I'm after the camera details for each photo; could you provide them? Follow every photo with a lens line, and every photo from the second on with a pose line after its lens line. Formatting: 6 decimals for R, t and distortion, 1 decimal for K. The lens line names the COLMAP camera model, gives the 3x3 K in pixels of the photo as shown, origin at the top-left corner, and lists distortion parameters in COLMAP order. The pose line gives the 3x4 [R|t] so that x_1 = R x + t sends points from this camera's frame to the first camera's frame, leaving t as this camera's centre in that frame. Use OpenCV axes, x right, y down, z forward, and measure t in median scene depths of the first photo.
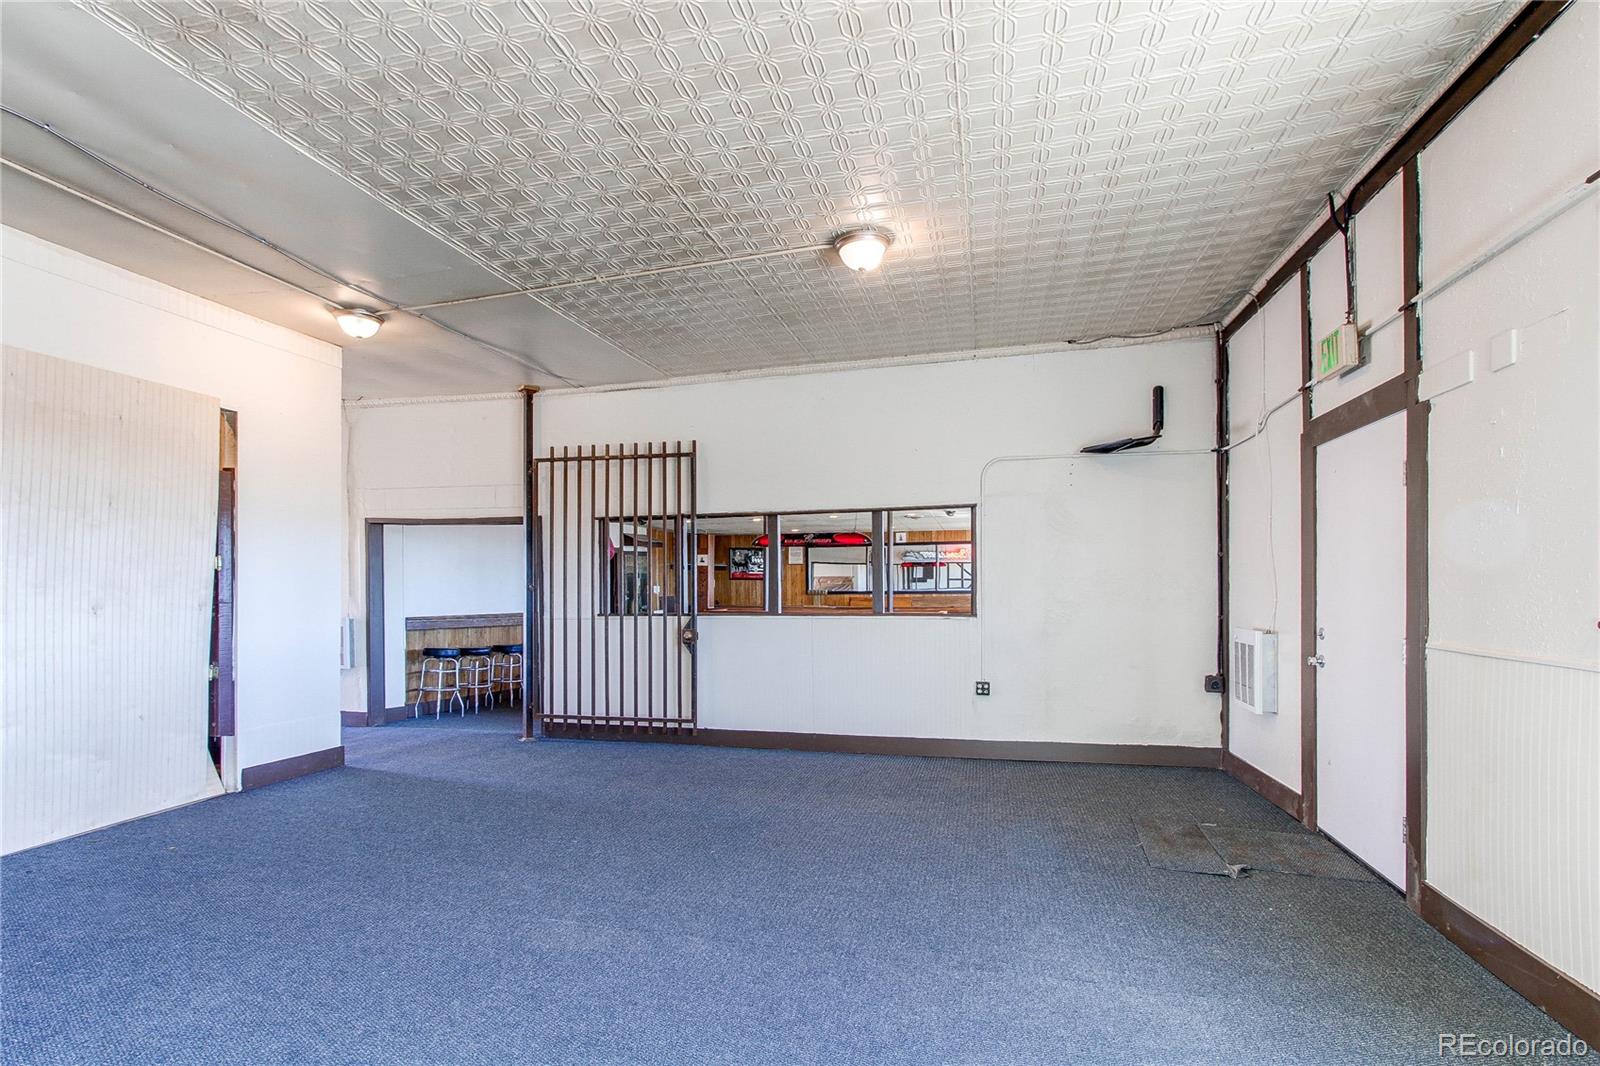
lens RADIAL K [[757.4, 0, 771.4], [0, 757.4, 580.6], [0, 0, 1]] dist [-0.001671, -0.000030]
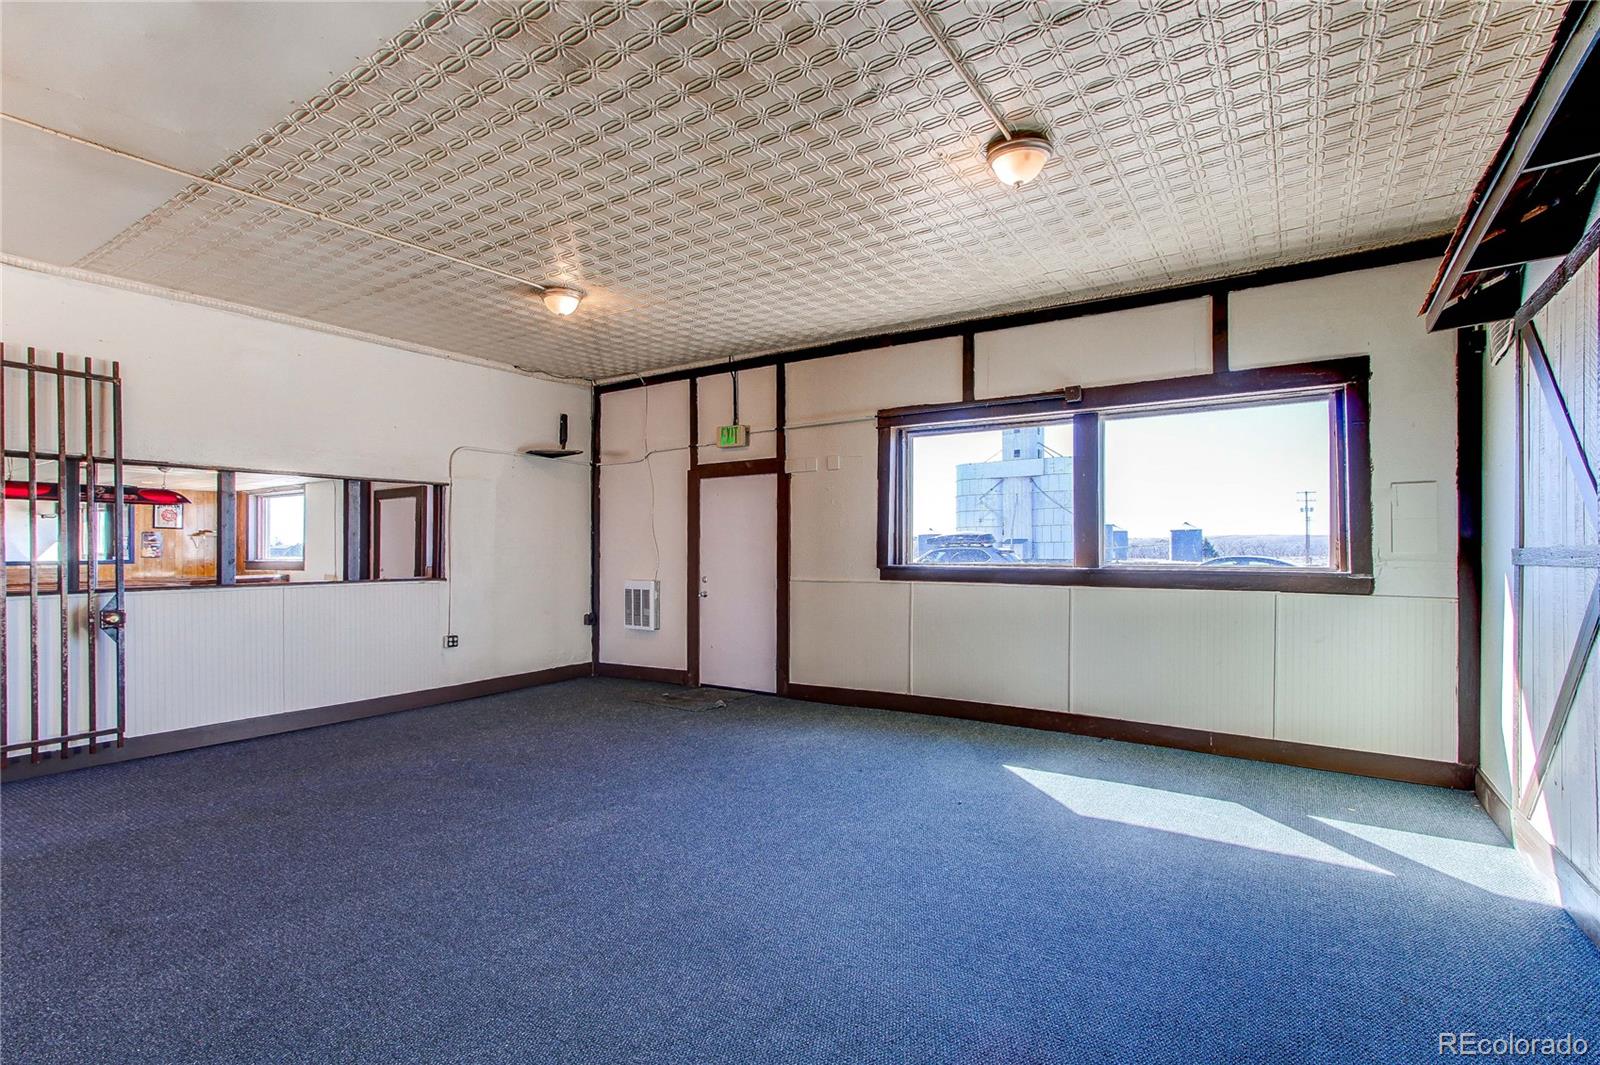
lens RADIAL K [[757.4, 0, 792.9], [0, 757.4, 546.8], [0, 0, 1]] dist [-0.001671, -0.000030]
pose [[0.324227, 0.011132, 0.945914, -0.706642], [-0.004676, 0.999937, -0.010165, 0.006050], [-0.945968, -0.001127, 0.324259, 0.130233]]
